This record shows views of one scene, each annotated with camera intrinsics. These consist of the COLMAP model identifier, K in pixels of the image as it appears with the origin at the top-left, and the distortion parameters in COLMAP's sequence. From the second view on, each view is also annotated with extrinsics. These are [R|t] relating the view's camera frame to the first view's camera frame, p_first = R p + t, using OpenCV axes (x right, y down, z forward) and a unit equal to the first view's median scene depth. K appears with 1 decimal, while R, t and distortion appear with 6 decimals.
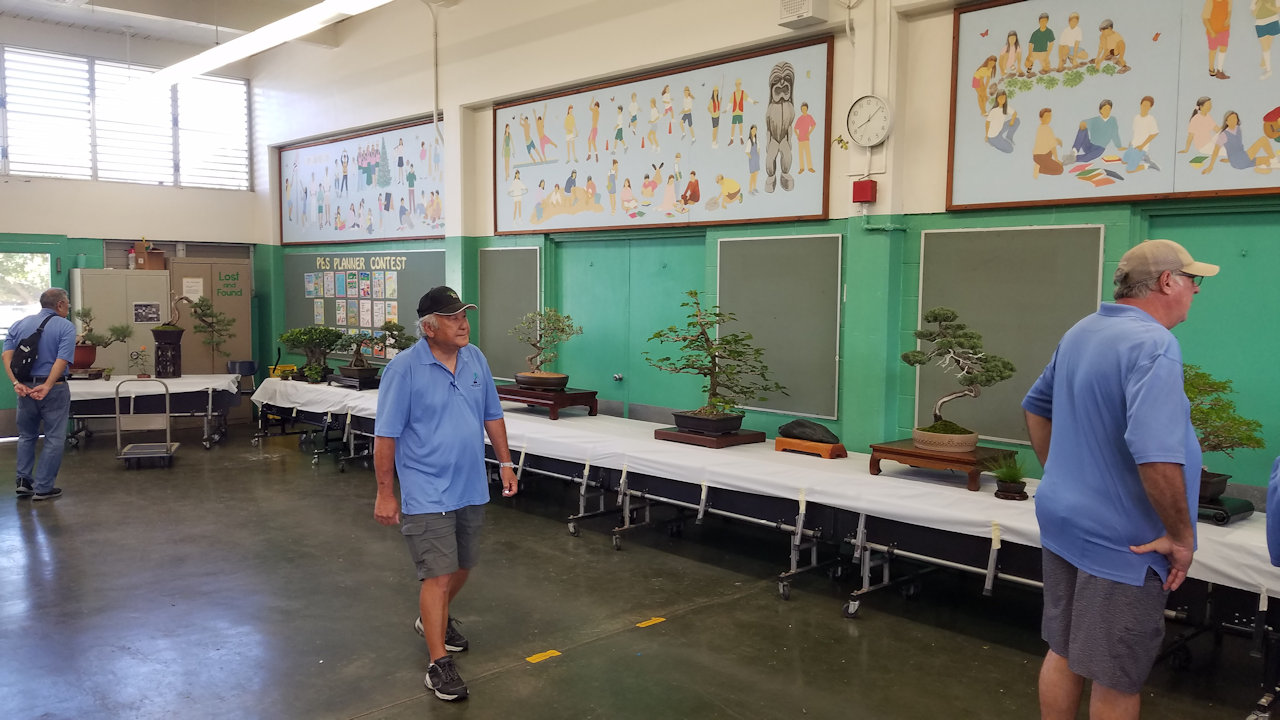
lens RADIAL K [[1005.3, 0, 641.1], [0, 1005.3, 366.6], [0, 0, 1]] dist [0.038792, -0.063032]
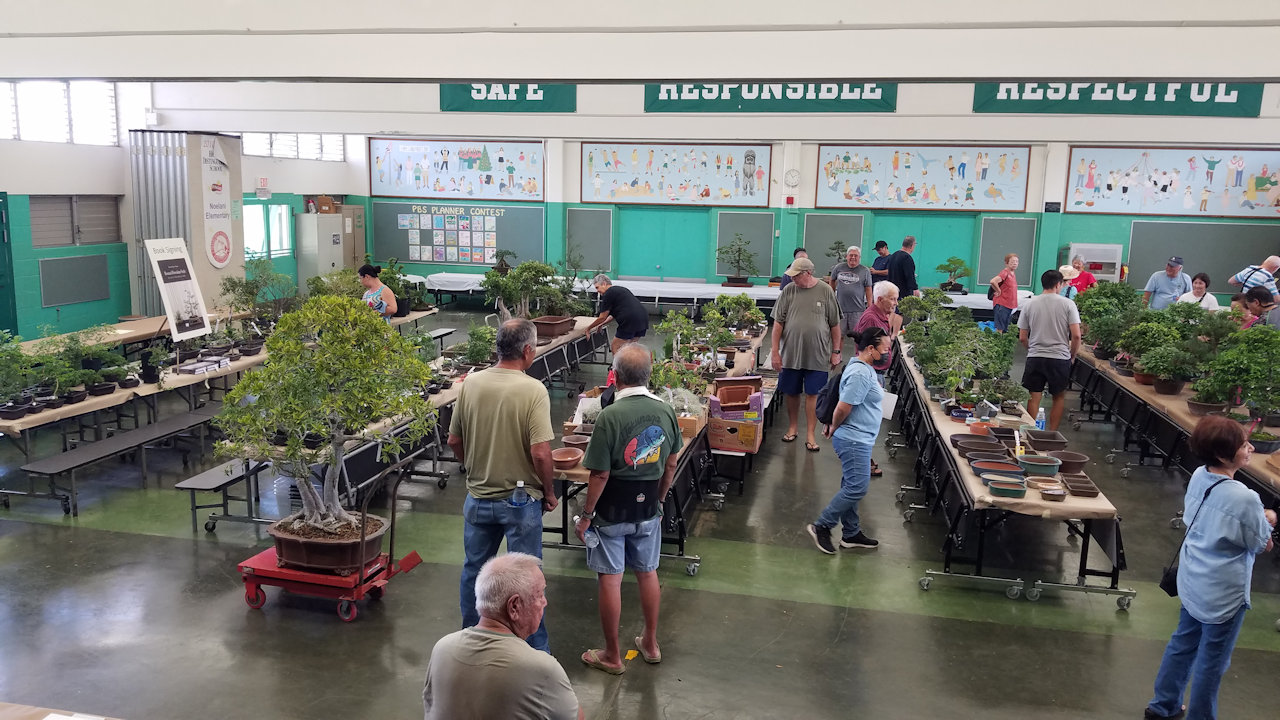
lens RADIAL K [[1005.3, 0, 639.5], [0, 1005.3, 359.1], [0, 0, 1]] dist [0.038792, -0.063032]
pose [[0.826031, -0.077607, 0.558256, -1.555580], [0.027913, 0.994892, 0.097006, -0.004348], [-0.562933, -0.064548, 0.823978, -1.049801]]
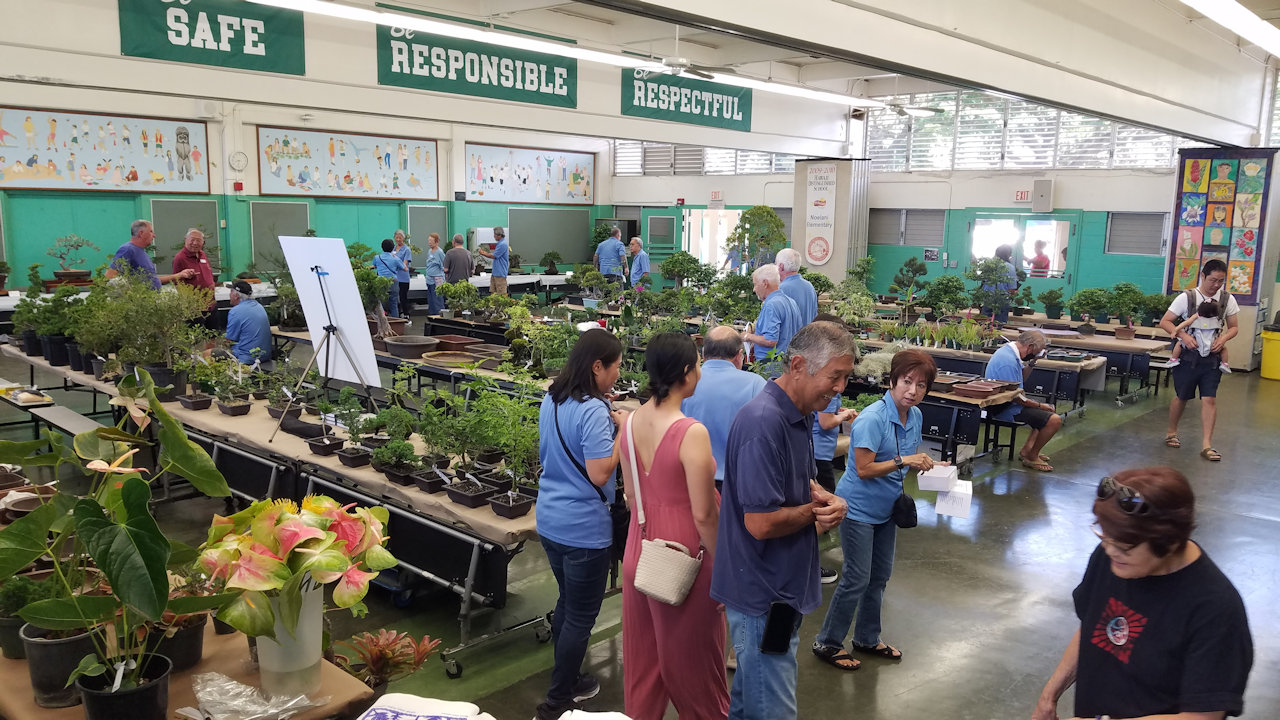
lens RADIAL K [[1005.3, 0, 665.4], [0, 1005.3, 398.9], [0, 0, 1]] dist [0.038792, -0.063032]
pose [[-0.063841, -0.184934, 0.980675, -2.187200], [0.061790, 0.980062, 0.188841, -0.045881], [-0.996045, 0.072652, -0.051141, 0.027335]]
